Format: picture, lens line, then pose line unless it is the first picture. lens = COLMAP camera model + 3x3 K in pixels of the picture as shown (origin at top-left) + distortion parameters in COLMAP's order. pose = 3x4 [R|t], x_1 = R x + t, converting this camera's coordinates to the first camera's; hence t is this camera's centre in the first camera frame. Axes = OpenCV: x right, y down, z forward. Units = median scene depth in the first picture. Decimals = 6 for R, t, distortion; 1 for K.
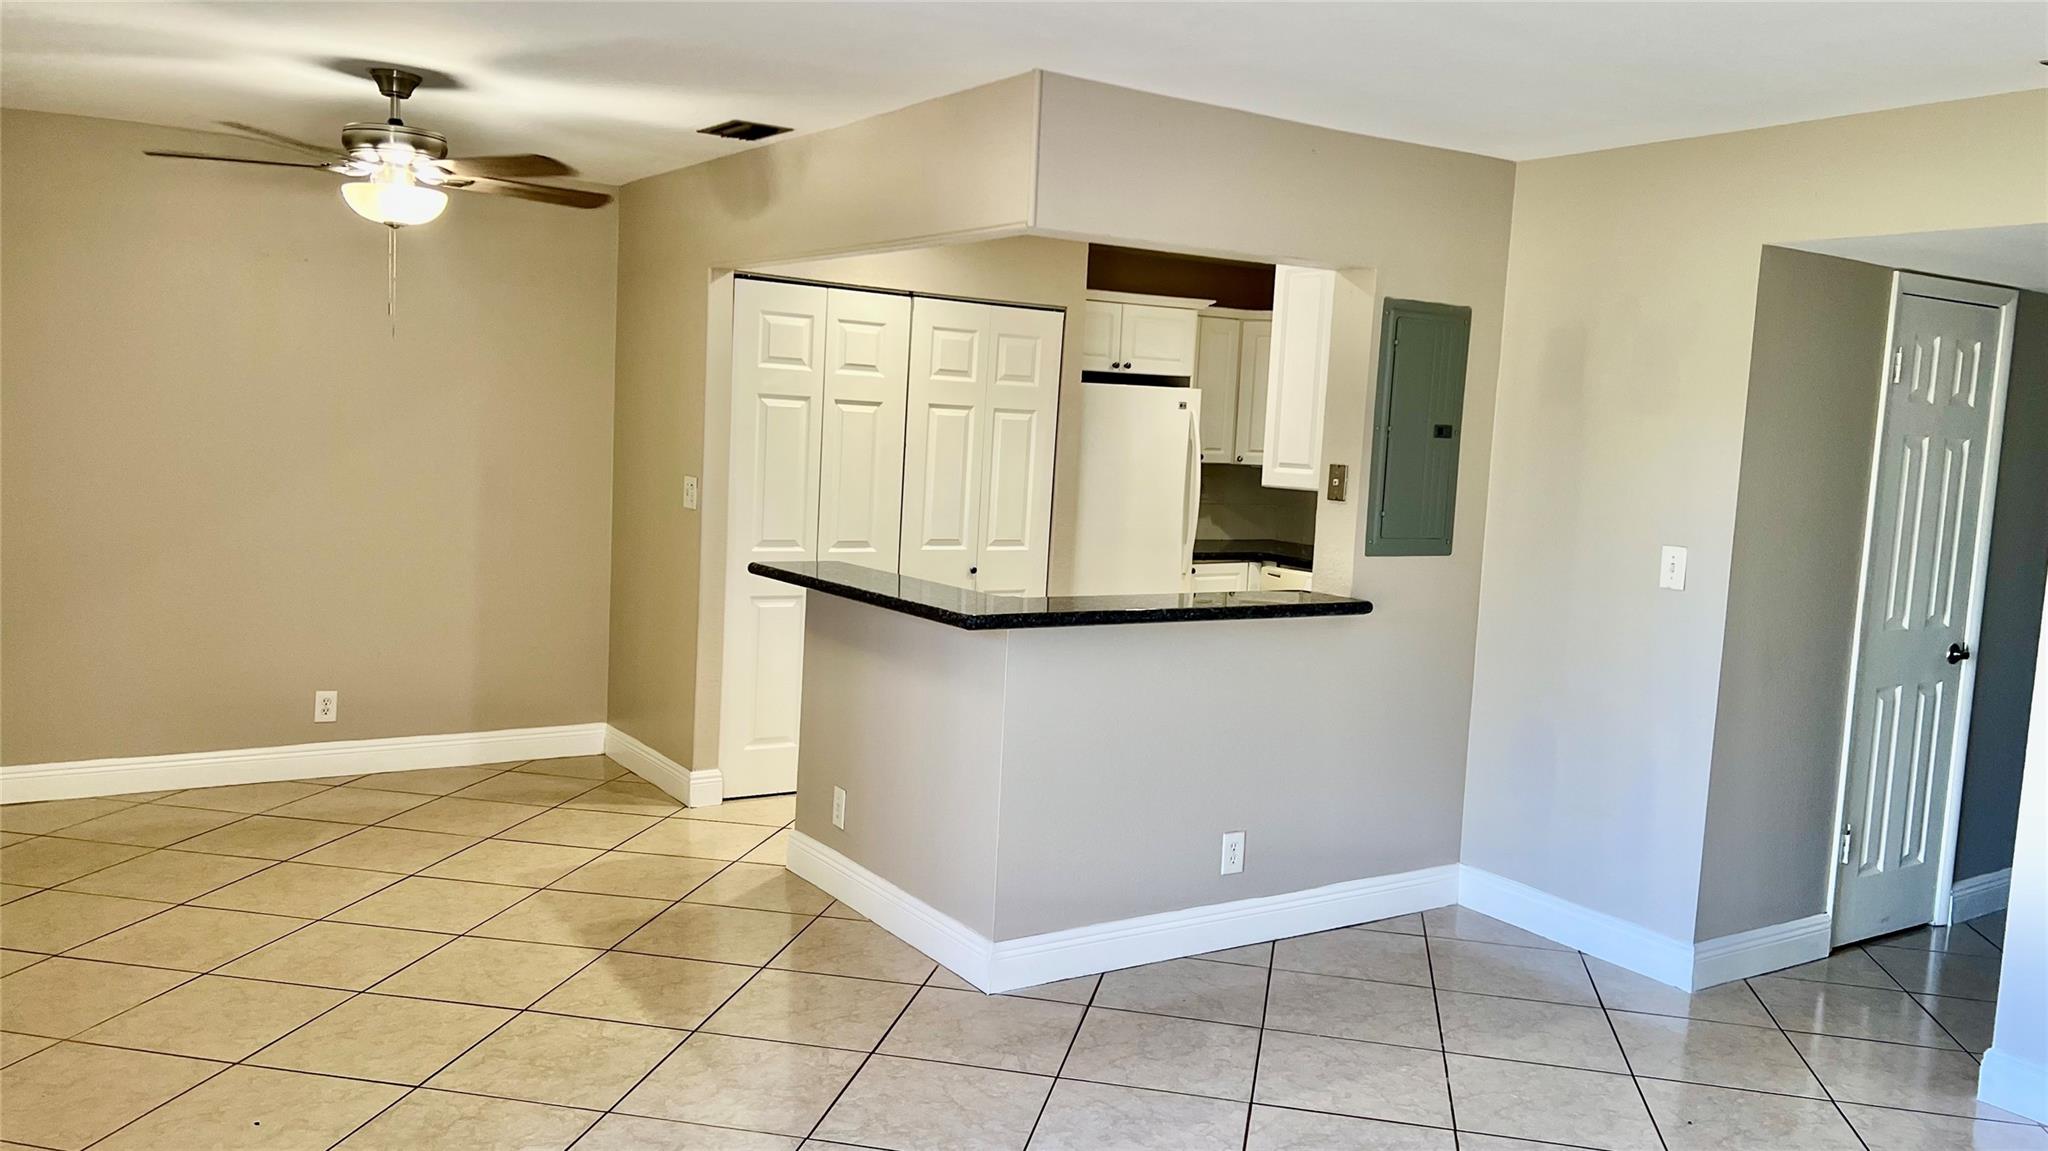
lens RADIAL K [[1562.0, 0, 1037.5], [0, 1562.0, 568.5], [0, 0, 1]] dist [0.079346, -0.075167]
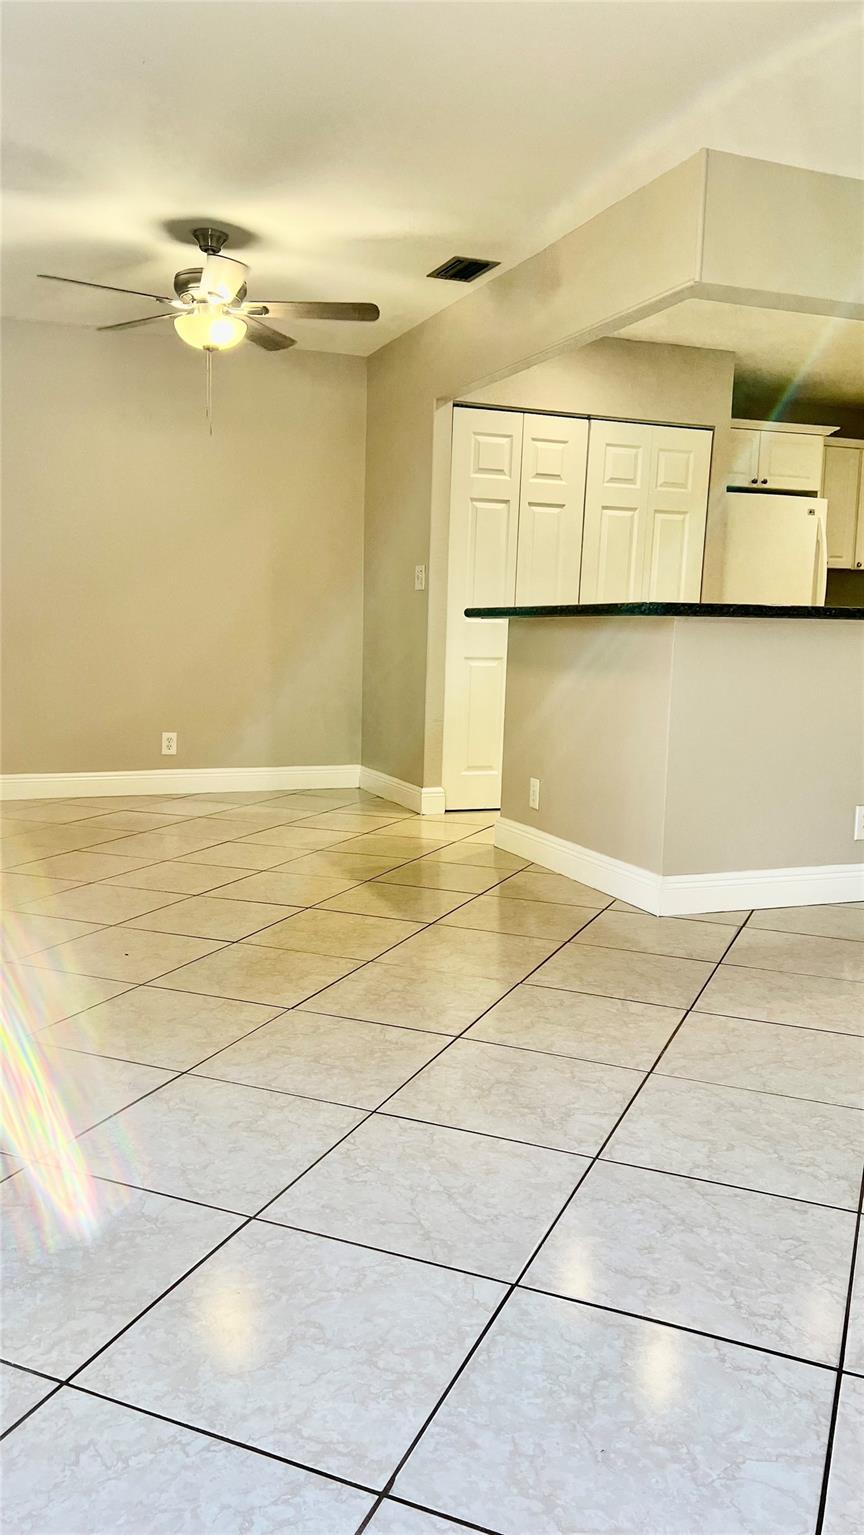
lens RADIAL K [[1170.8, 0, 412.6], [0, 1170.8, 772.1], [0, 0, 1]] dist [0.079346, -0.075167]
pose [[0.976220, -0.000081, -0.216780, -0.016170], [0.005777, 0.999654, 0.025642, 0.109711], [0.216703, -0.026285, 0.975884, 0.036427]]
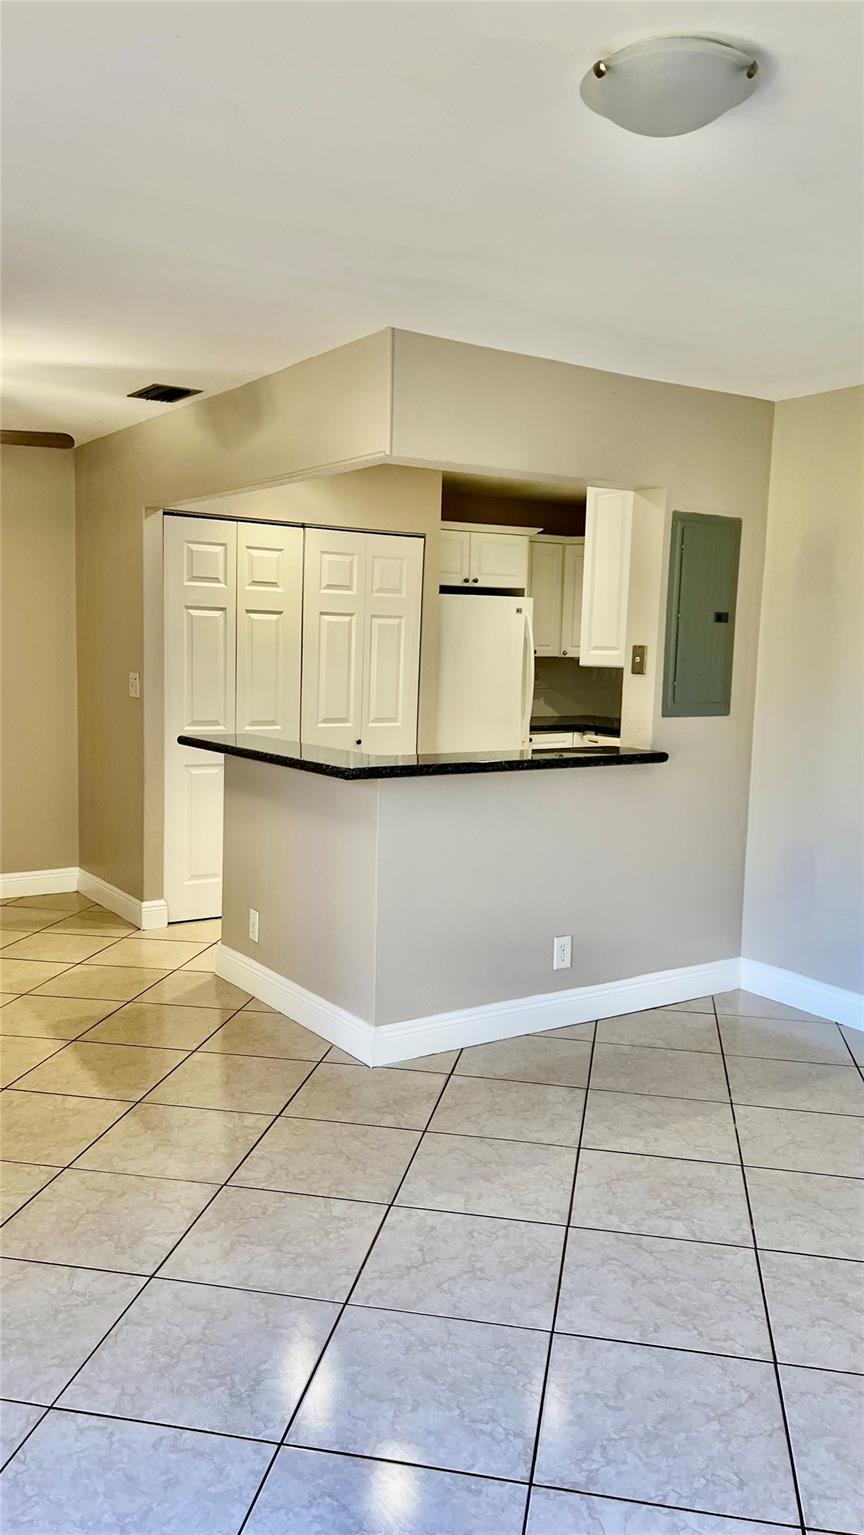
lens RADIAL K [[1170.8, 0, 413.8], [0, 1170.8, 777.1], [0, 0, 1]] dist [0.079346, -0.075167]
pose [[0.999653, -0.025820, -0.005161, 0.011744], [0.025927, 0.999425, 0.021850, 0.014100], [0.004594, -0.021977, 0.999748, 0.046597]]
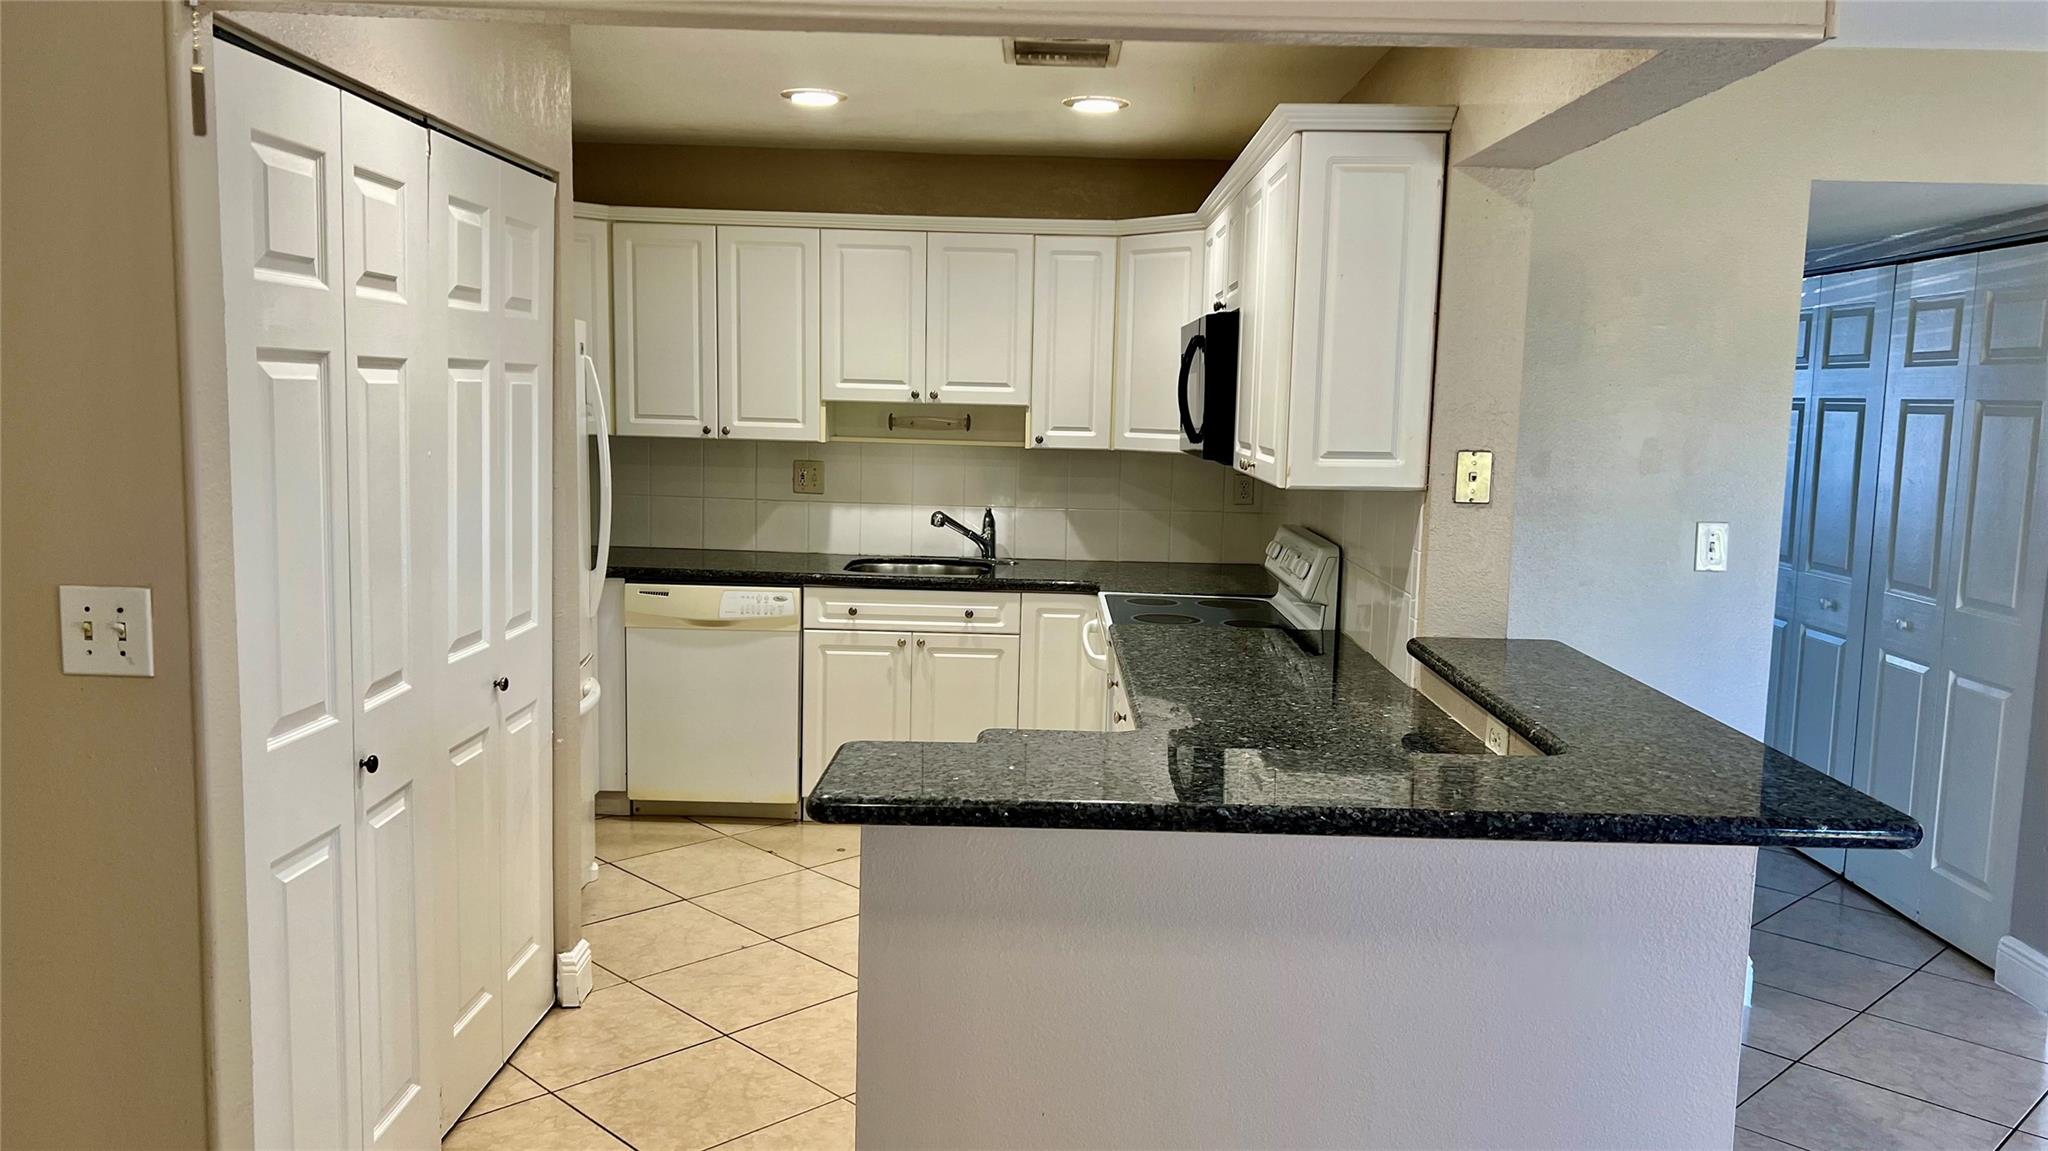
lens RADIAL K [[1562.0, 0, 1029.0], [0, 1562.0, 588.8], [0, 0, 1]] dist [0.079346, -0.075167]
pose [[0.554805, -0.141023, 0.819941, -0.484696], [0.080021, 0.990006, 0.116128, -0.100083], [-0.828123, 0.001184, 0.560545, 0.750434]]
